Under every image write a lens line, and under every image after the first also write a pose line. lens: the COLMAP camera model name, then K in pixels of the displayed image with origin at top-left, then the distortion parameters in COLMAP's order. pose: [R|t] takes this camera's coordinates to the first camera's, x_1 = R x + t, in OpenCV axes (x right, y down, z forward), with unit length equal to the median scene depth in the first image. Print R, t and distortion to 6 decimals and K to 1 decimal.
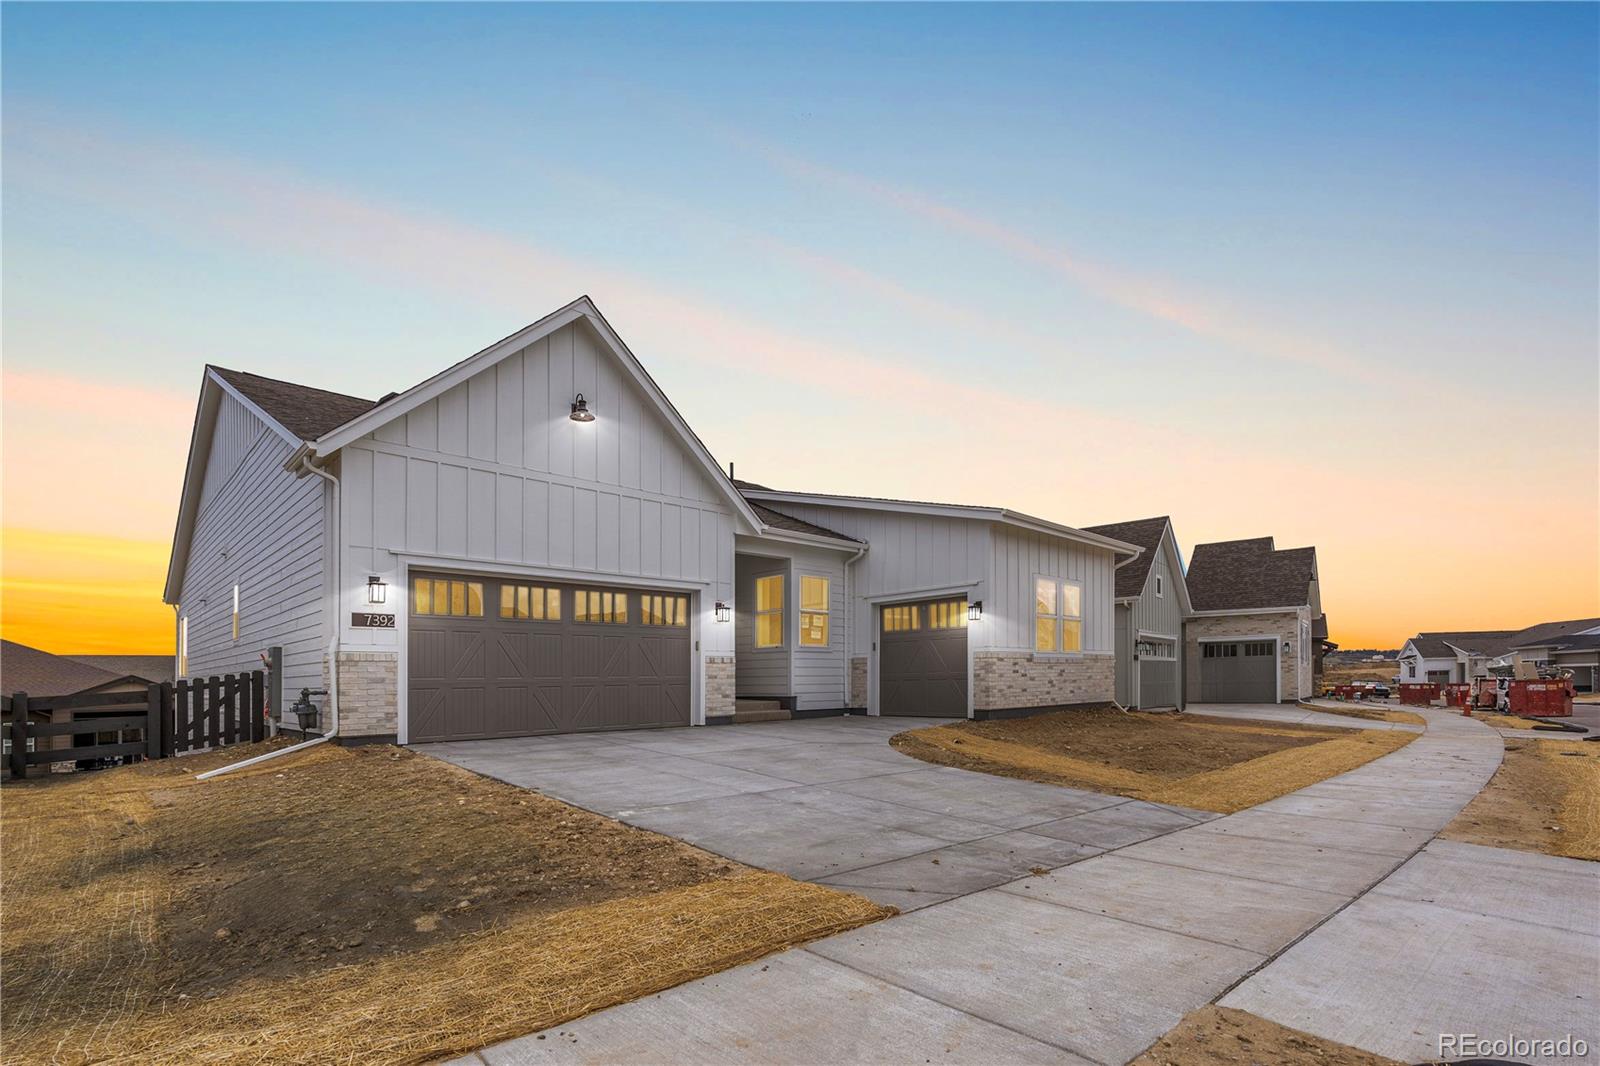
lens RADIAL K [[763.1, 0, 799.1], [0, 763.1, 663.0], [0, 0, 1]] dist [-0.001464, -0.000027]
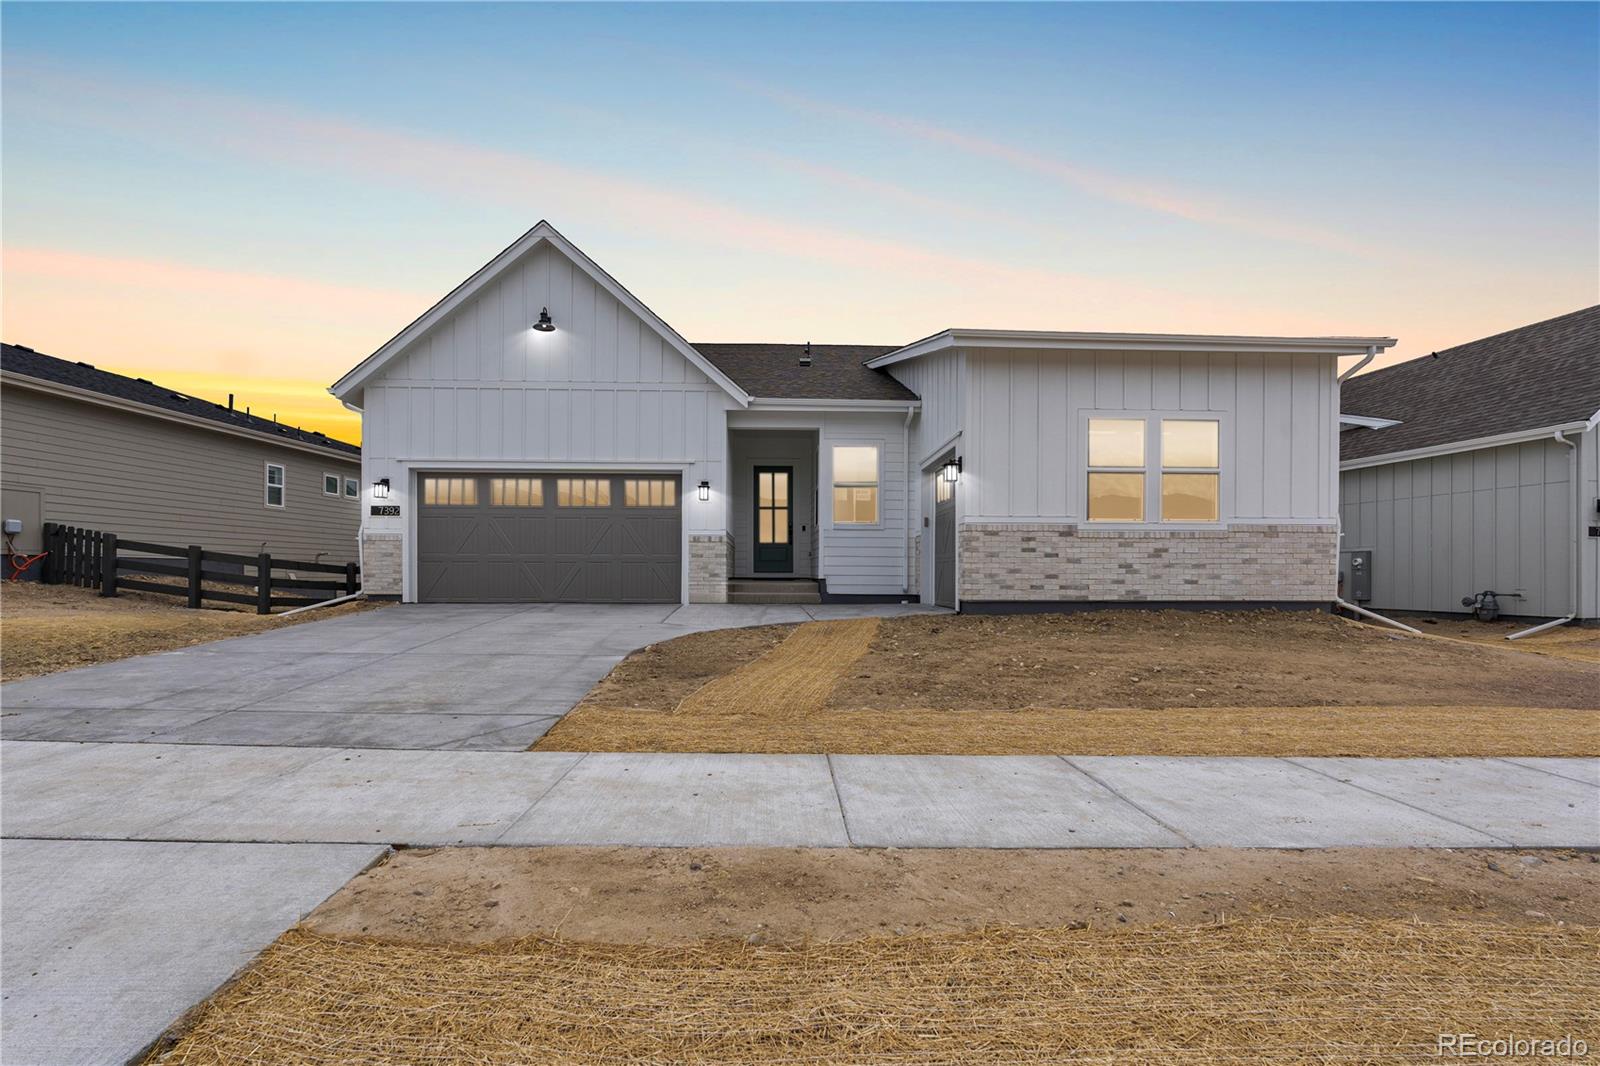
lens RADIAL K [[755.2, 0, 798.1], [0, 755.2, 564.3], [0, 0, 1]] dist [-0.000542, -0.000141]
pose [[0.749740, 0.008943, -0.661672, 0.651519], [0.000894, 0.999894, 0.014528, 0.015332], [0.661732, -0.011483, 0.749653, 0.341909]]
